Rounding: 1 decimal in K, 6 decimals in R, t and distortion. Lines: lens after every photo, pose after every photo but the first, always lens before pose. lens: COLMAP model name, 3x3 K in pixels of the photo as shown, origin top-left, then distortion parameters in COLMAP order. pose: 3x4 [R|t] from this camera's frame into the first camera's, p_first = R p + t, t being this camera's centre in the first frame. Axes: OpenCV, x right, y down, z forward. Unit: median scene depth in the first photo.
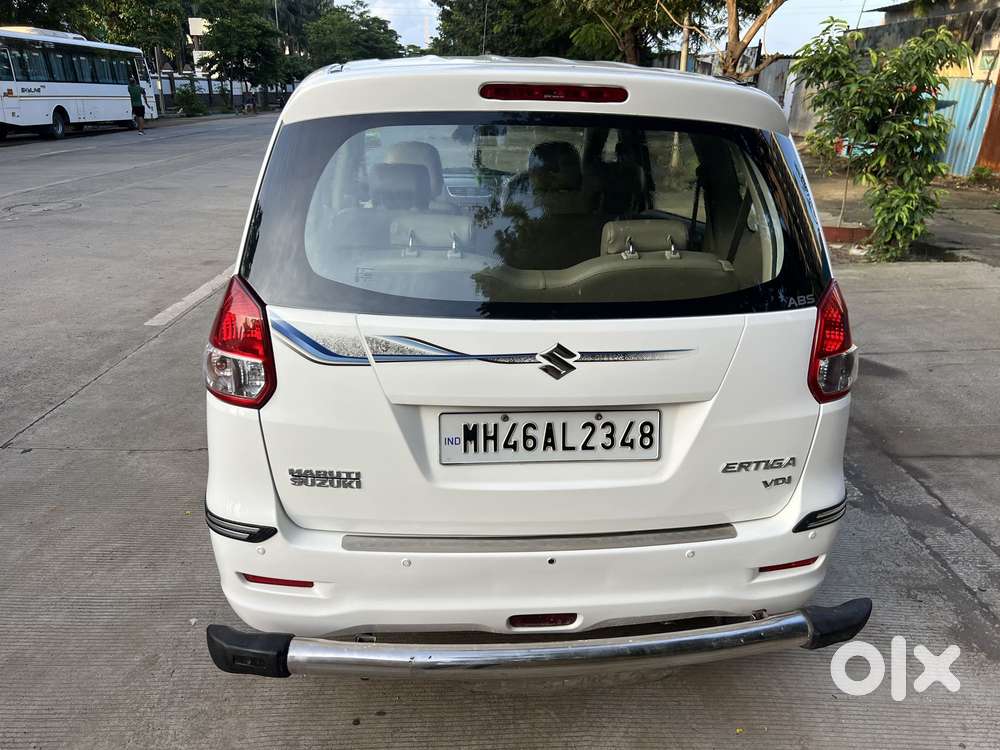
lens RADIAL K [[753.7, 0, 502.1], [0, 753.7, 382.1], [0, 0, 1]] dist [0.034377, -0.041087]
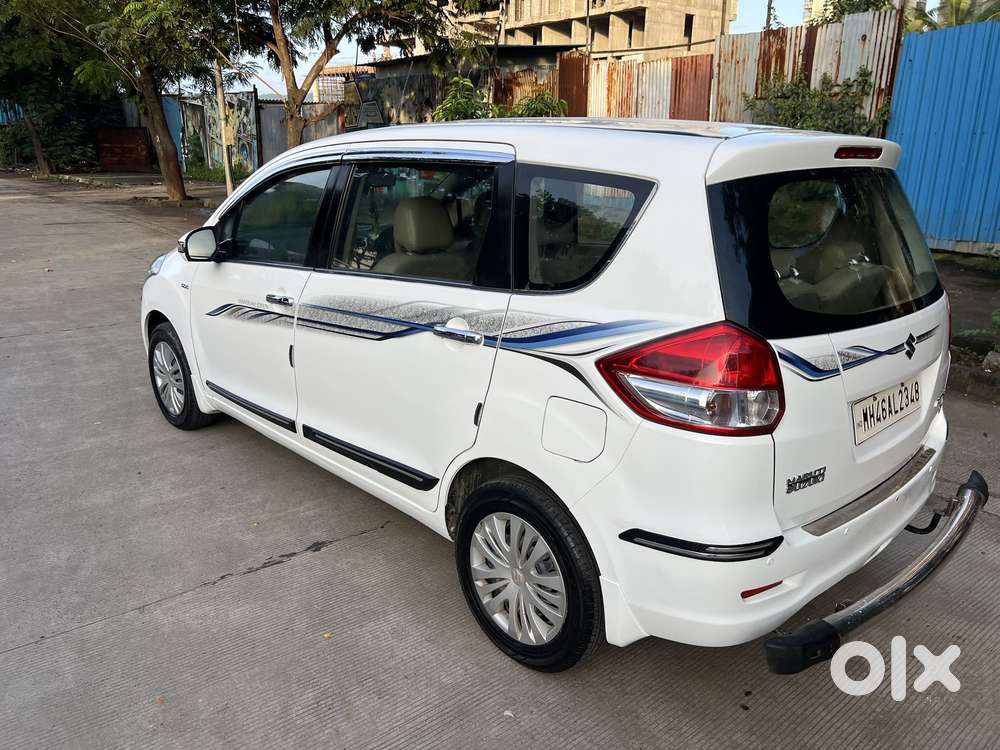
lens RADIAL K [[753.7, 0, 491.6], [0, 753.7, 382.2], [0, 0, 1]] dist [0.034377, -0.041087]
pose [[0.790736, -0.188573, 0.582389, -1.259165], [0.216278, 0.976075, 0.022394, -0.149750], [-0.572679, 0.108250, 0.812601, 0.309254]]
